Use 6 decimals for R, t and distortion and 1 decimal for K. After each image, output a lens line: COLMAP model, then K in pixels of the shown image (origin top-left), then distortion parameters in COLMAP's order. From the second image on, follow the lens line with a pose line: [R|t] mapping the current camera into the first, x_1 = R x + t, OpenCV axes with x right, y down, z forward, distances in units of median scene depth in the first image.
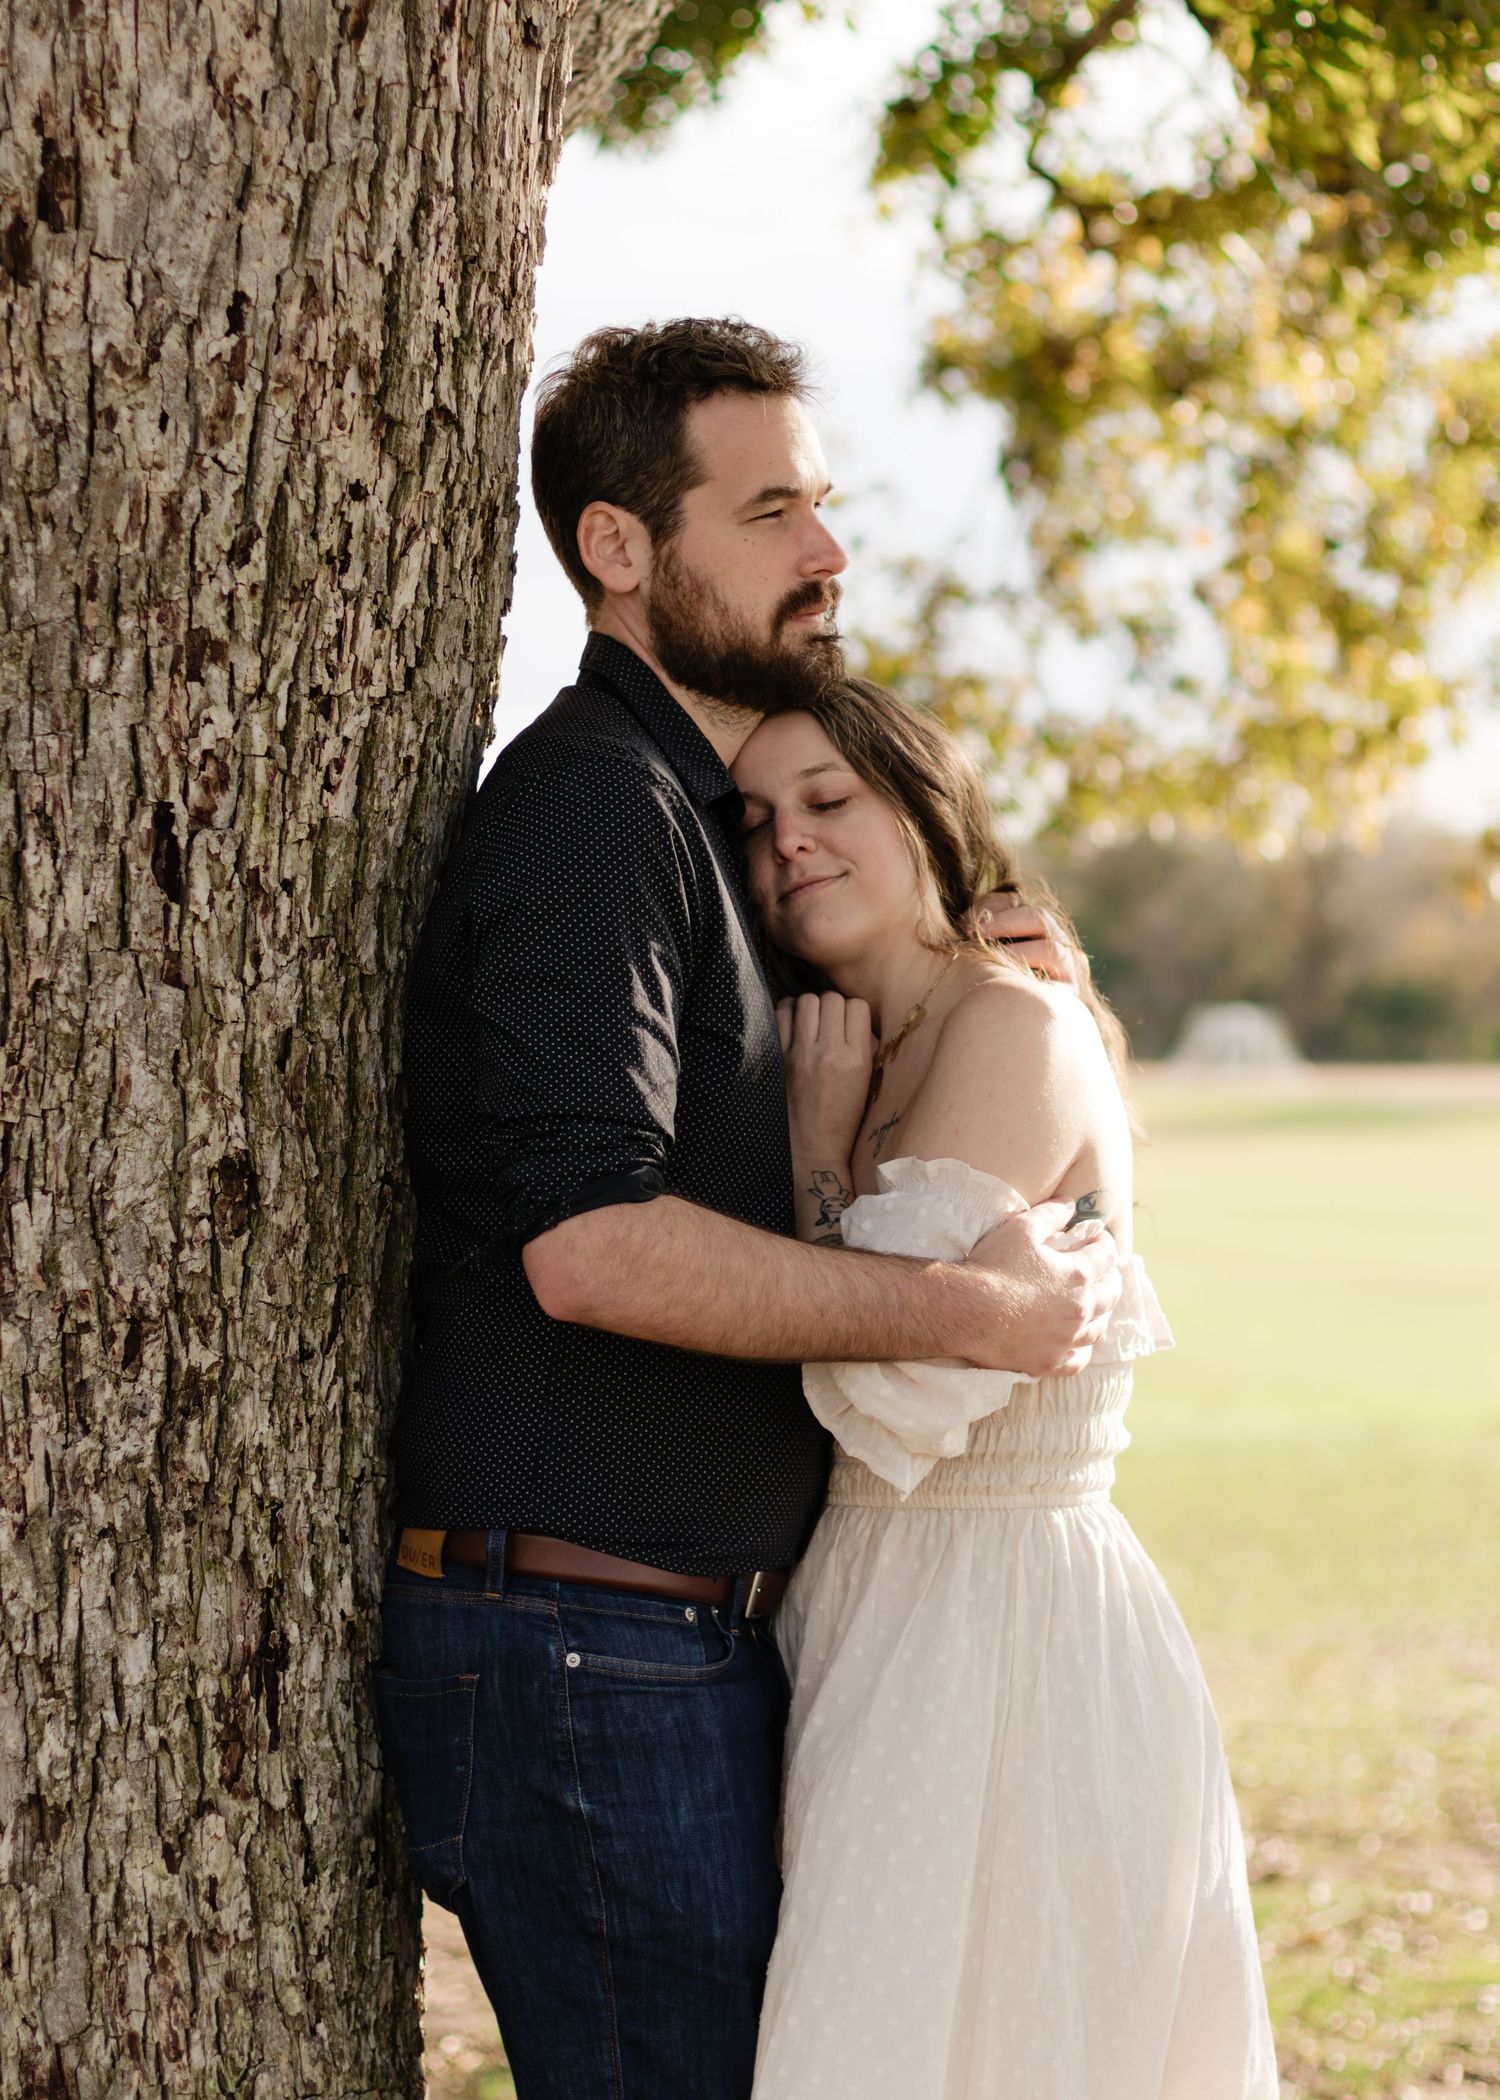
lens RADIAL K [[5272.0, 0, 741.3], [0, 5272.0, 934.7], [0, 0, 1]] dist [0.017148, -0.177909]
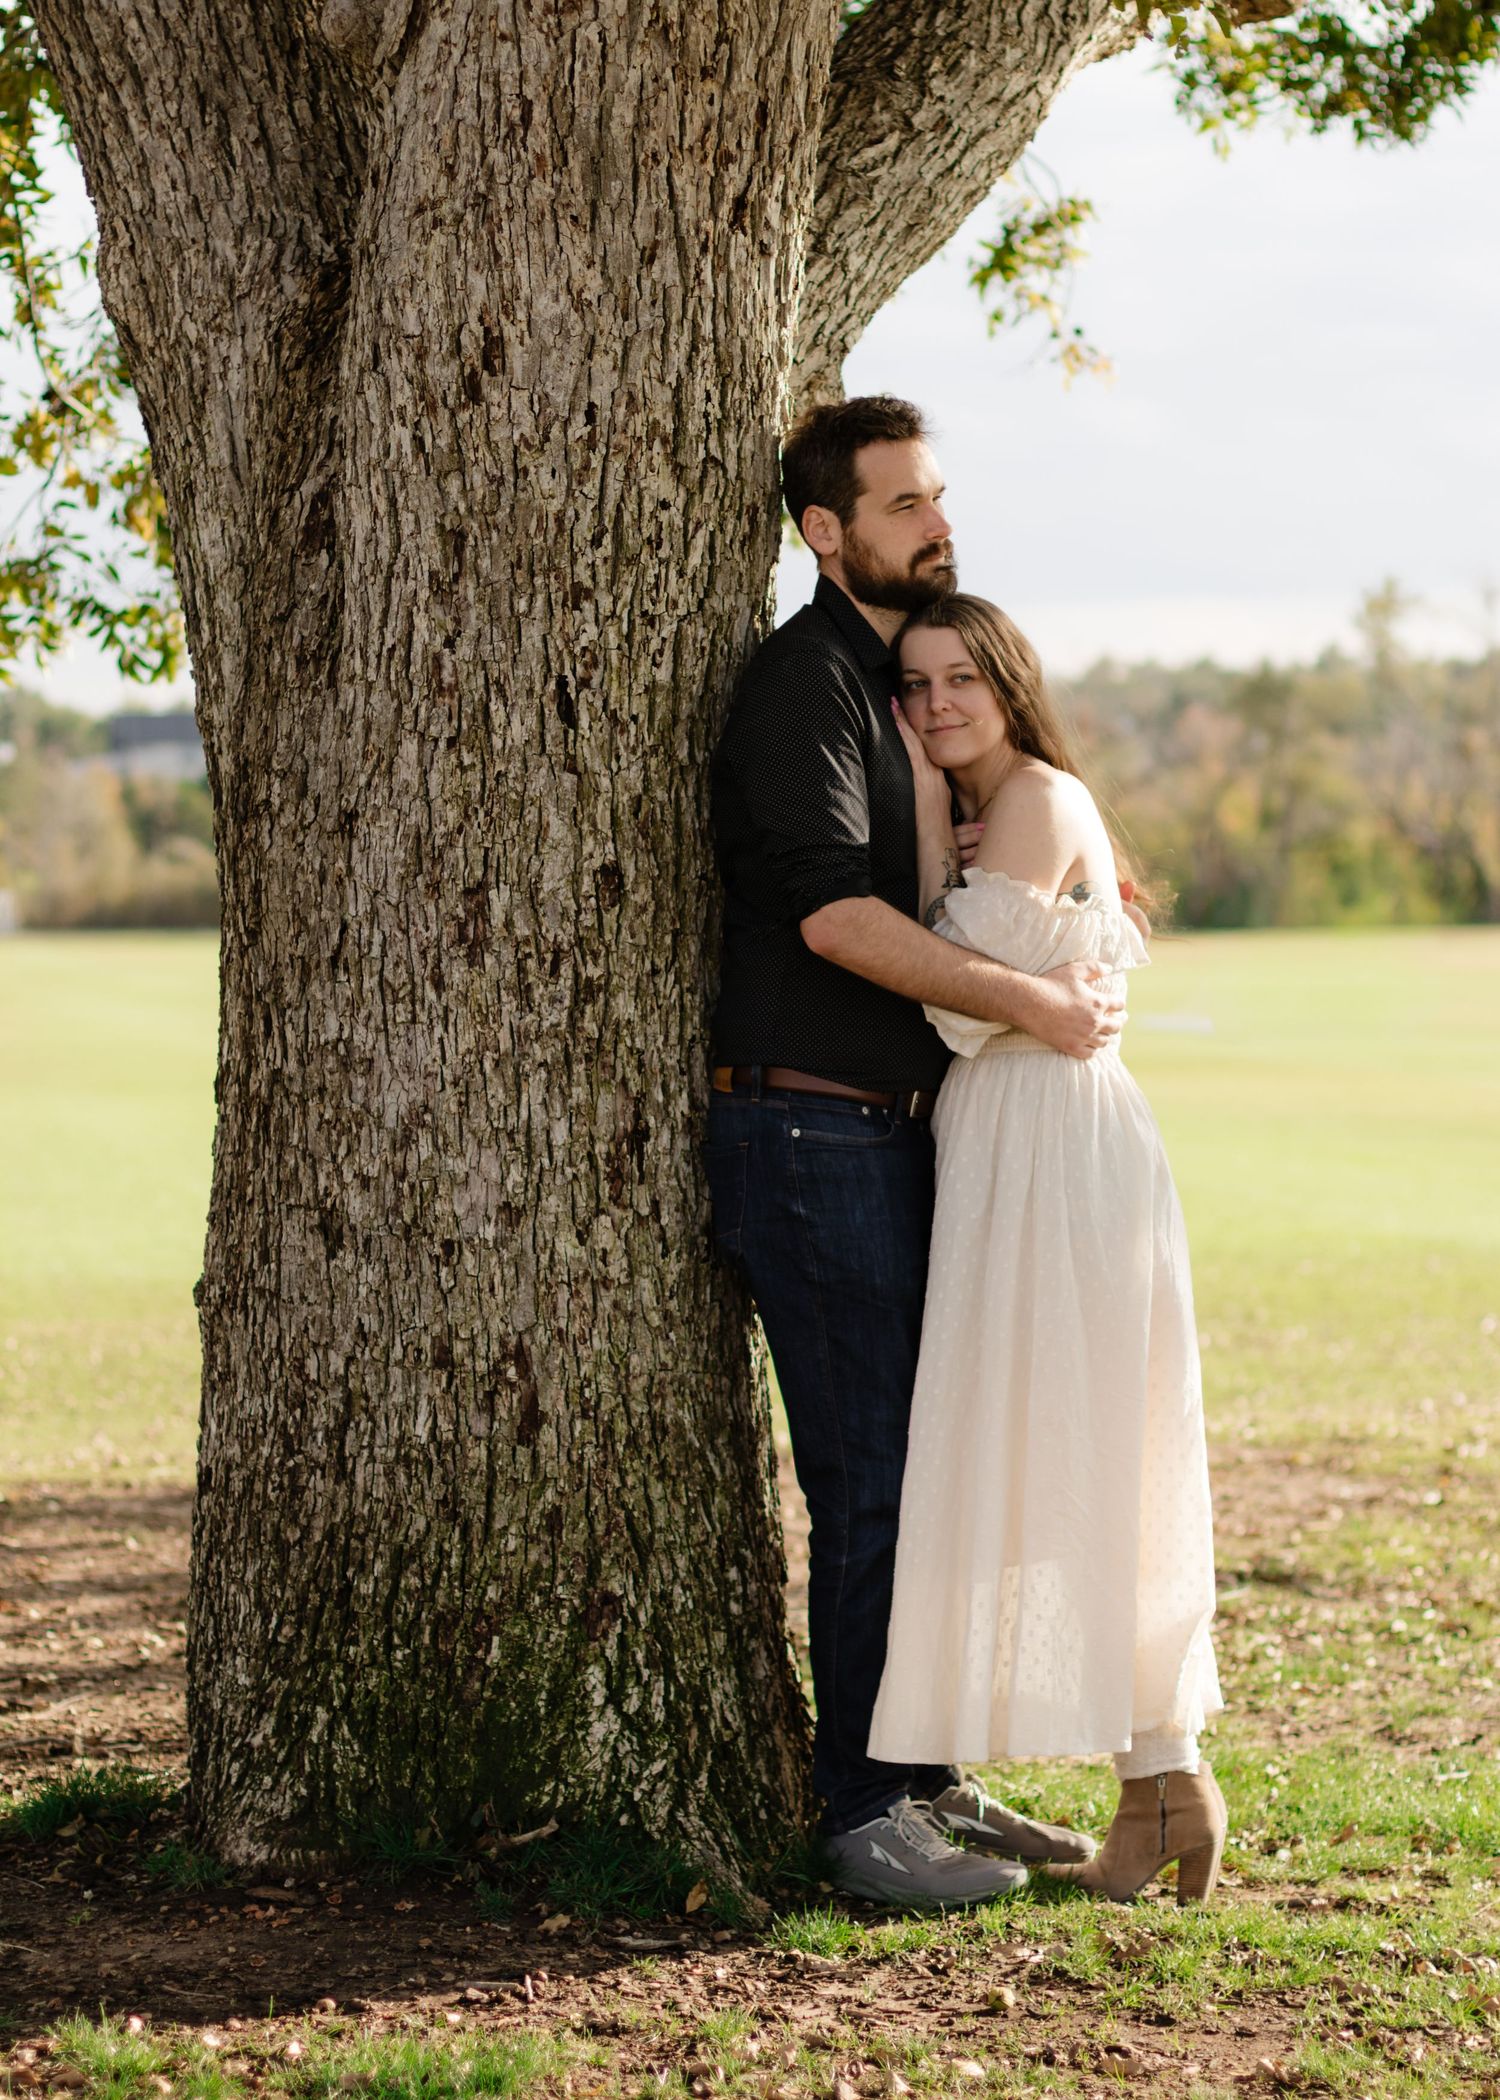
lens RADIAL K [[5272.0, 0, 741.3], [0, 5272.0, 934.7], [0, 0, 1]] dist [0.017148, -0.177909]
pose [[0.970451, -0.015484, -0.240802, 0.401116], [0.021687, 0.999497, 0.023130, 0.025061], [0.240323, -0.027669, 0.970299, -0.805177]]
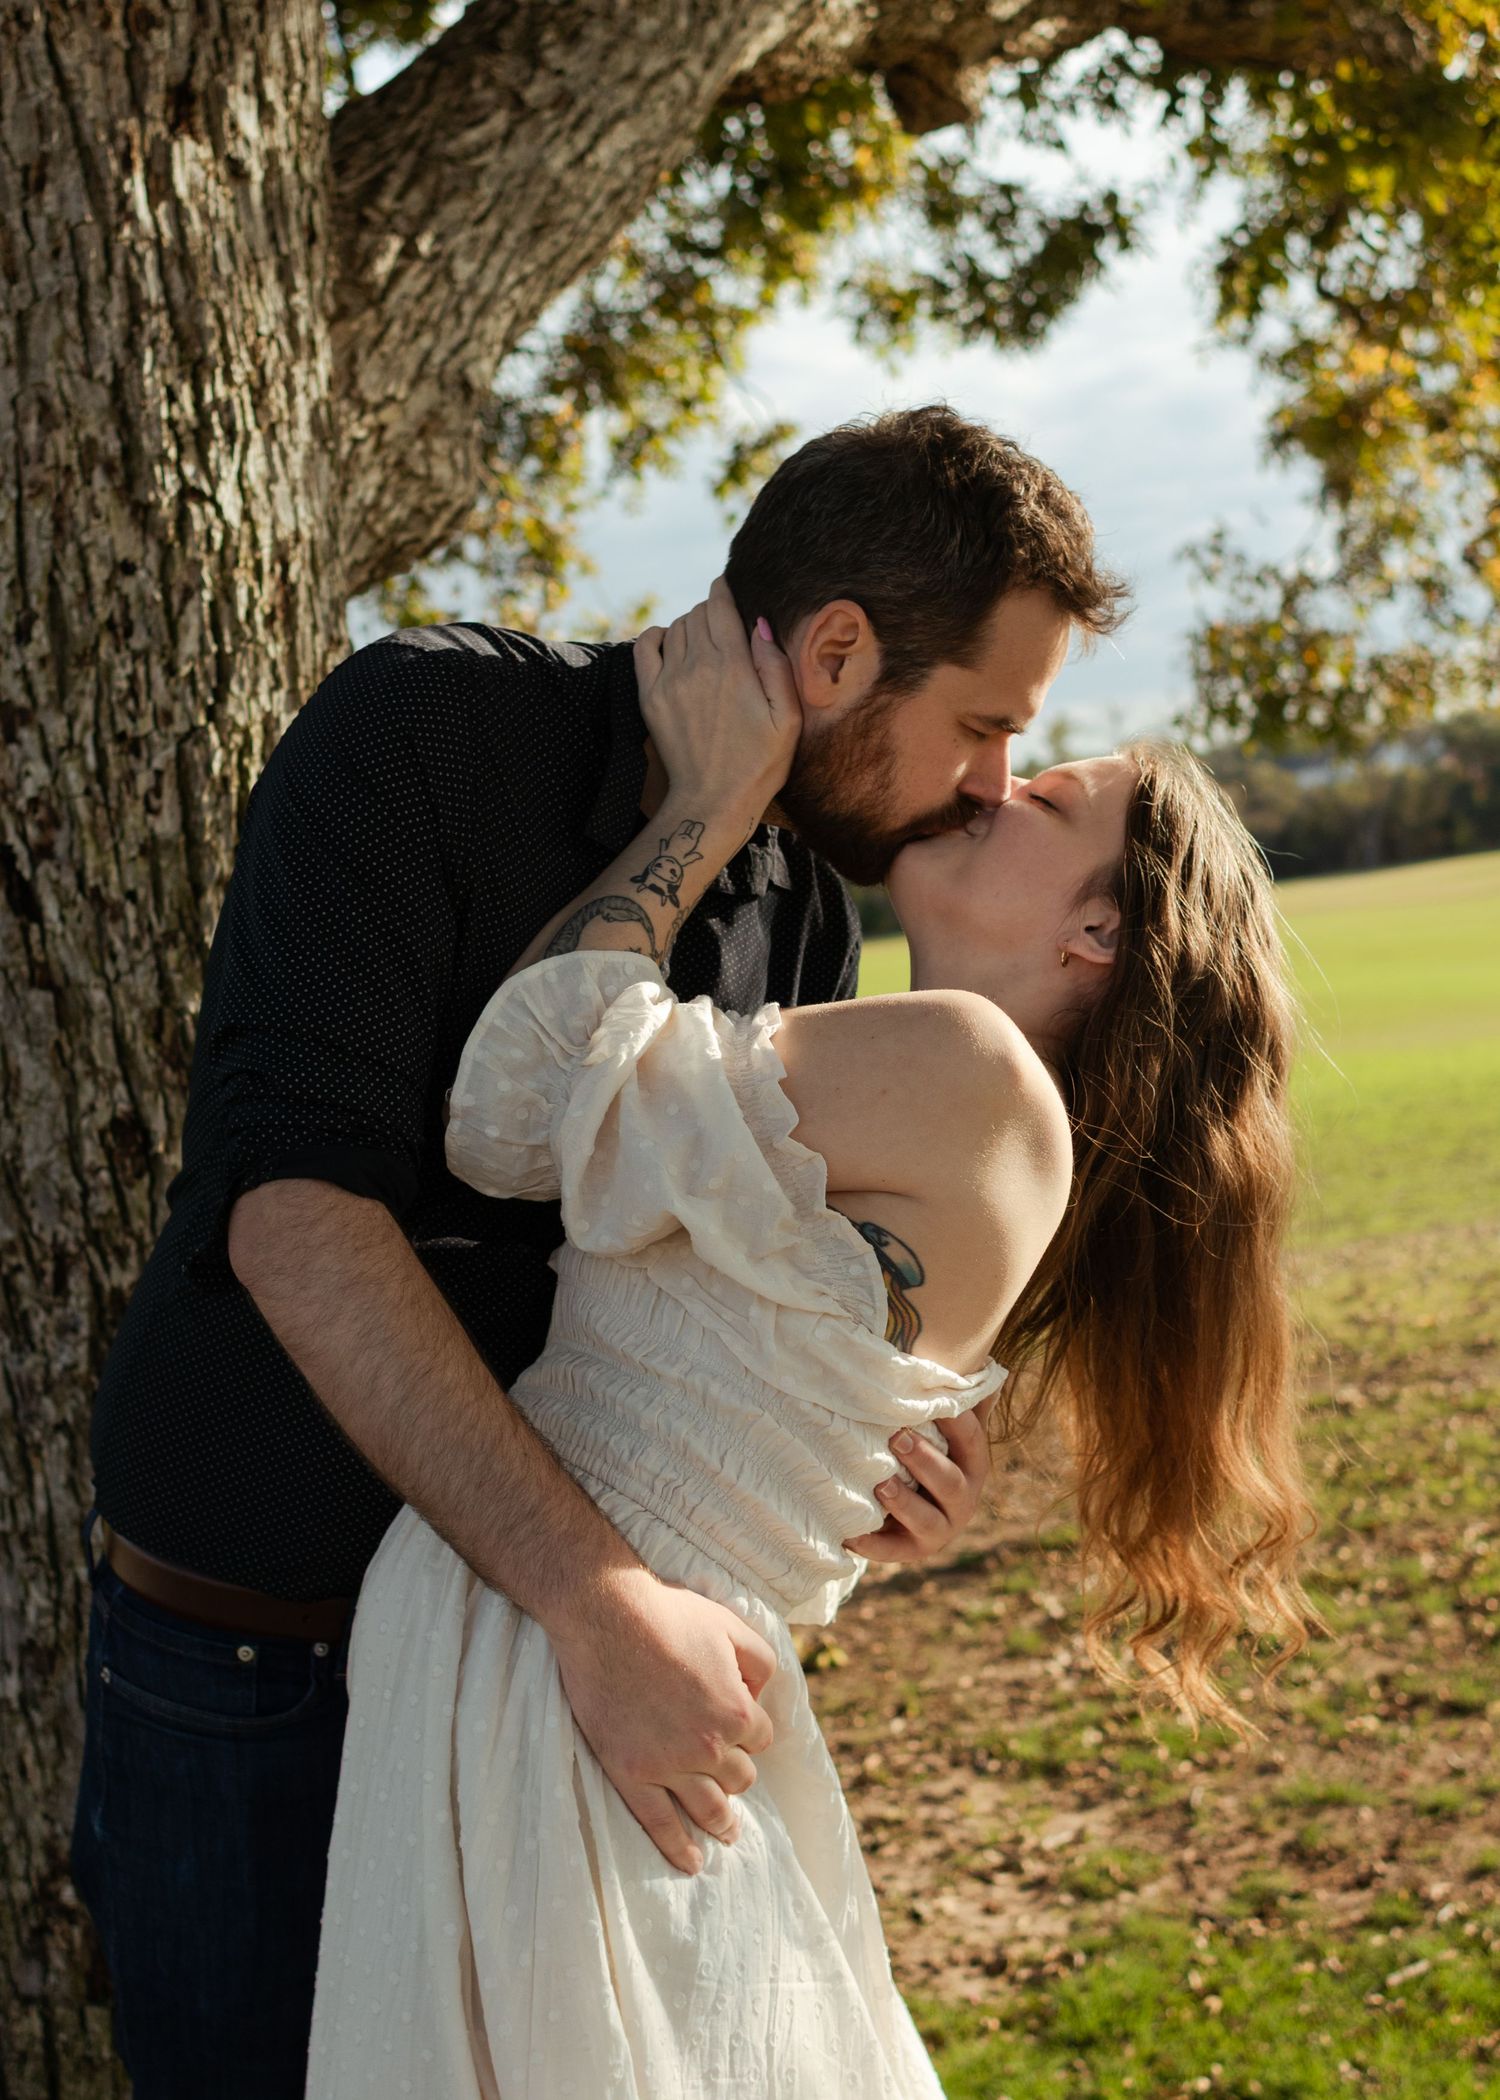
lens RADIAL K [[2868.8, 0, 750.0], [0, 2868.8, 1050.0], [0, 0, 1]] dist [0.045395, -0.035851]
pose [[0.962940, -0.127586, -0.237630, 0.212050], [0.144951, 0.987794, 0.057023, 0.009265], [0.227454, -0.089355, 0.969680, 0.378575]]
